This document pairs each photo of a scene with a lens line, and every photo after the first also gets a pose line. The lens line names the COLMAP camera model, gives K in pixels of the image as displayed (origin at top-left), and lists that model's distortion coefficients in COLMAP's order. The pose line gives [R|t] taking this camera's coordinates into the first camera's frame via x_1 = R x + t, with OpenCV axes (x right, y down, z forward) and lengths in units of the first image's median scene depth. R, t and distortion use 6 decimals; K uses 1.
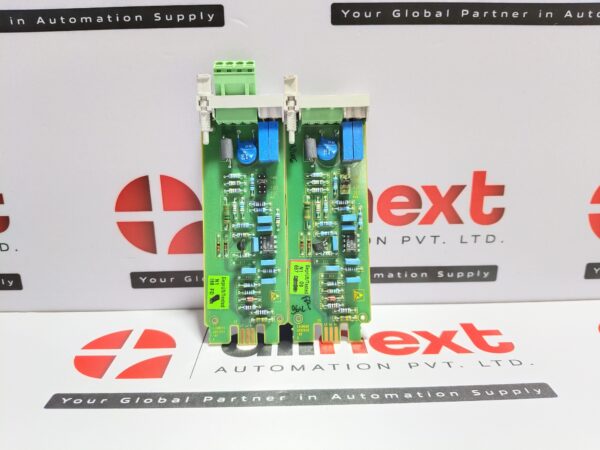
lens RADIAL K [[407.1, 0, 300.0], [0, 407.1, 225.0], [0, 0, 1]] dist [0.053590, -0.094010]
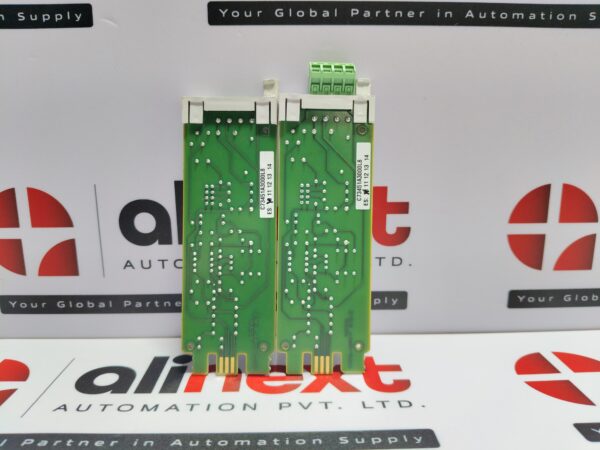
lens RADIAL K [[454.4, 0, 300.9], [0, 454.4, 220.3], [0, 0, 1]] dist [0.066711, -0.106911]
pose [[0.999832, 0.008862, 0.016020, -0.906117], [-0.008043, 0.998693, -0.050483, 0.016187], [-0.016447, 0.050345, 0.998596, -0.009991]]
